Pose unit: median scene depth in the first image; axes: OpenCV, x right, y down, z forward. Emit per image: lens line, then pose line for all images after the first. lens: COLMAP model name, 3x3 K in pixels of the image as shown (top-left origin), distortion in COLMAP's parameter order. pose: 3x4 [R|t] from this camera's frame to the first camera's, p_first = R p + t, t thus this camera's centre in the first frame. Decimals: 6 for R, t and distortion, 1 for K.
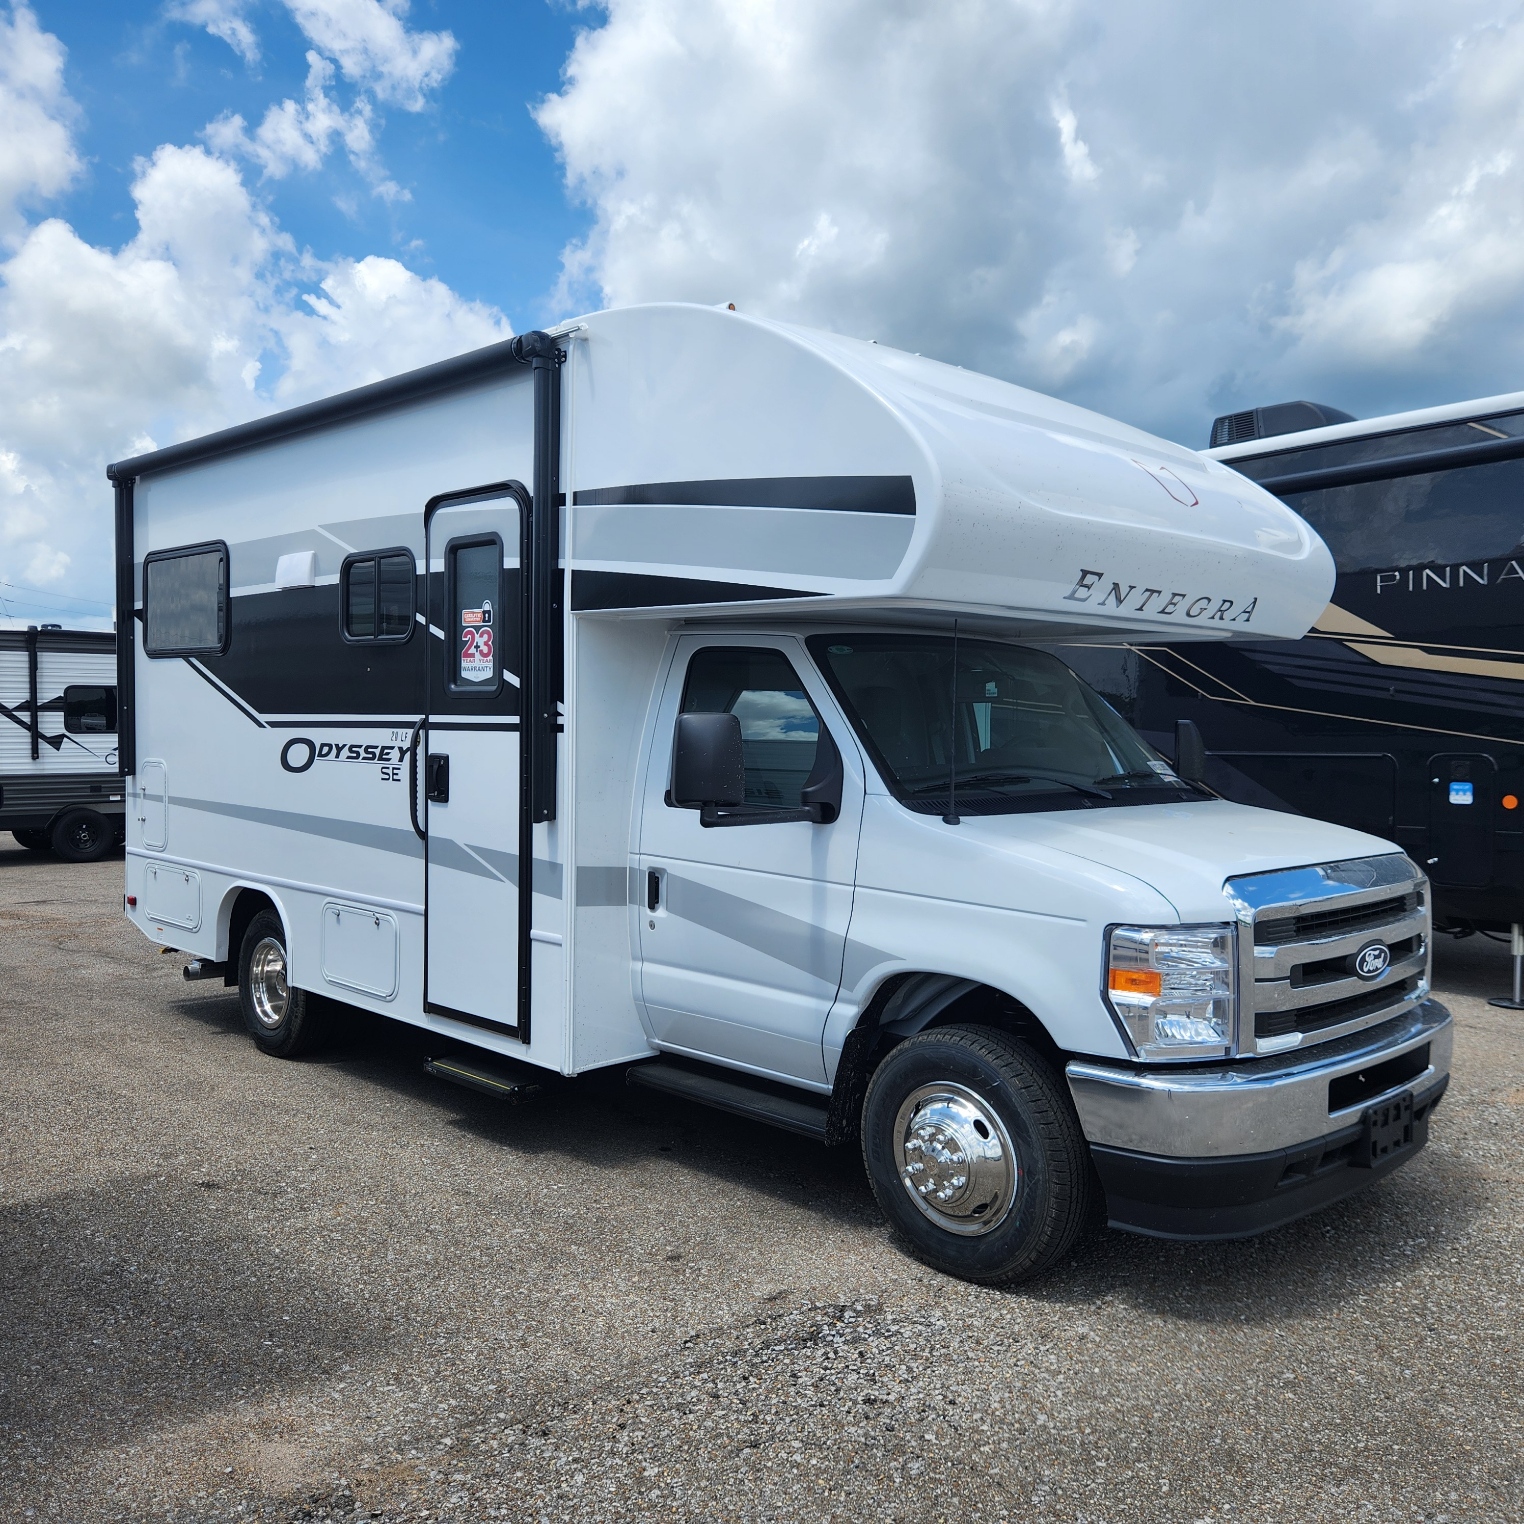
lens RADIAL K [[1401.4, 0, 757.6], [0, 1401.4, 749.6], [0, 0, 1]] dist [0.015436, 0.000000]
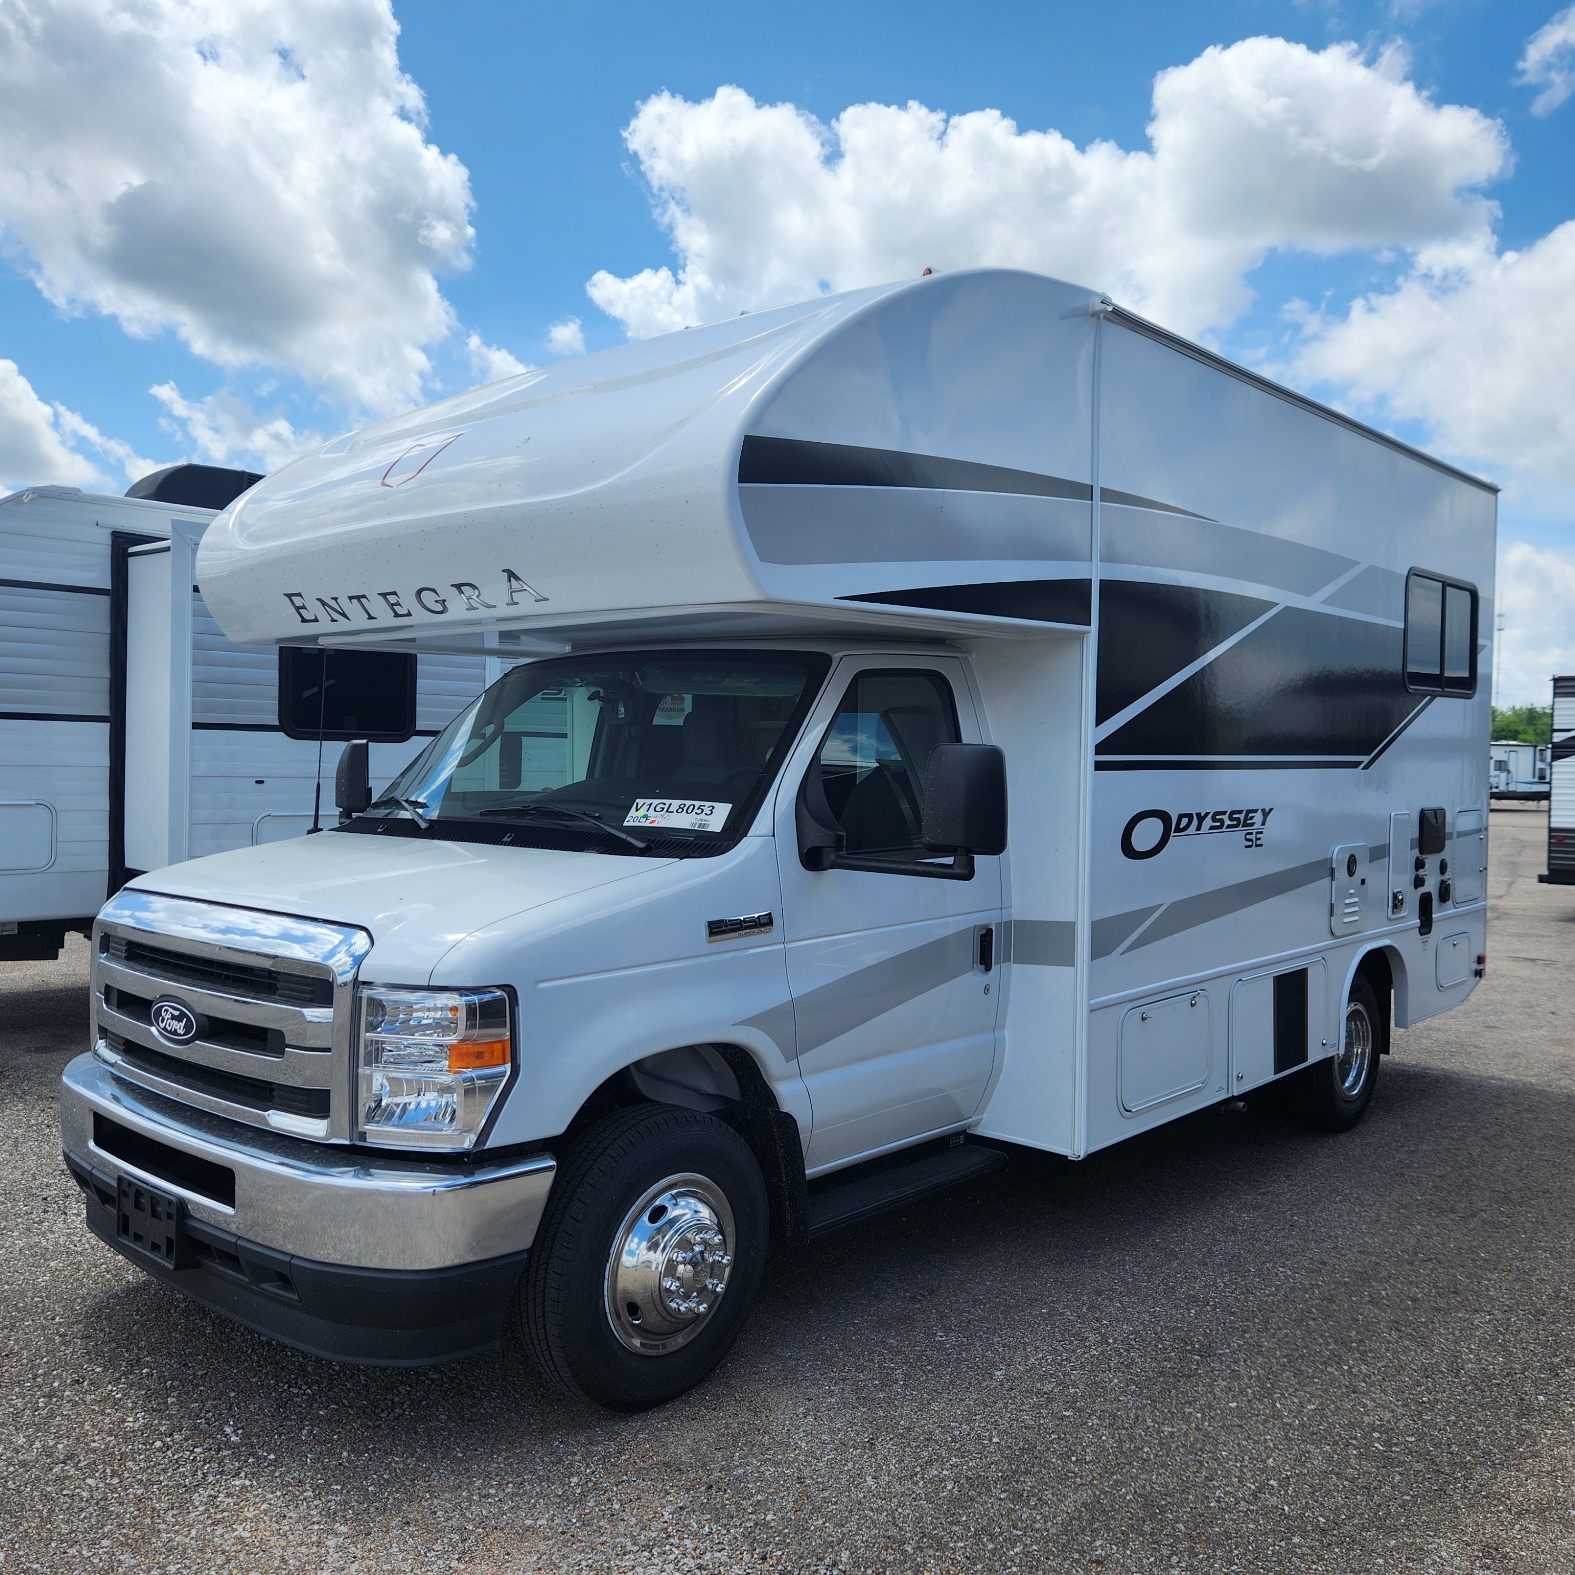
lens RADIAL K [[1448.3, 0, 776.1], [0, 1448.3, 794.8], [0, 0, 1]] dist [0.015436, 0.000000]
pose [[-0.057498, -0.040864, 0.997509, -1.147843], [0.021809, 0.998872, 0.042176, -0.056192], [-0.998107, 0.024179, -0.056542, 1.337186]]
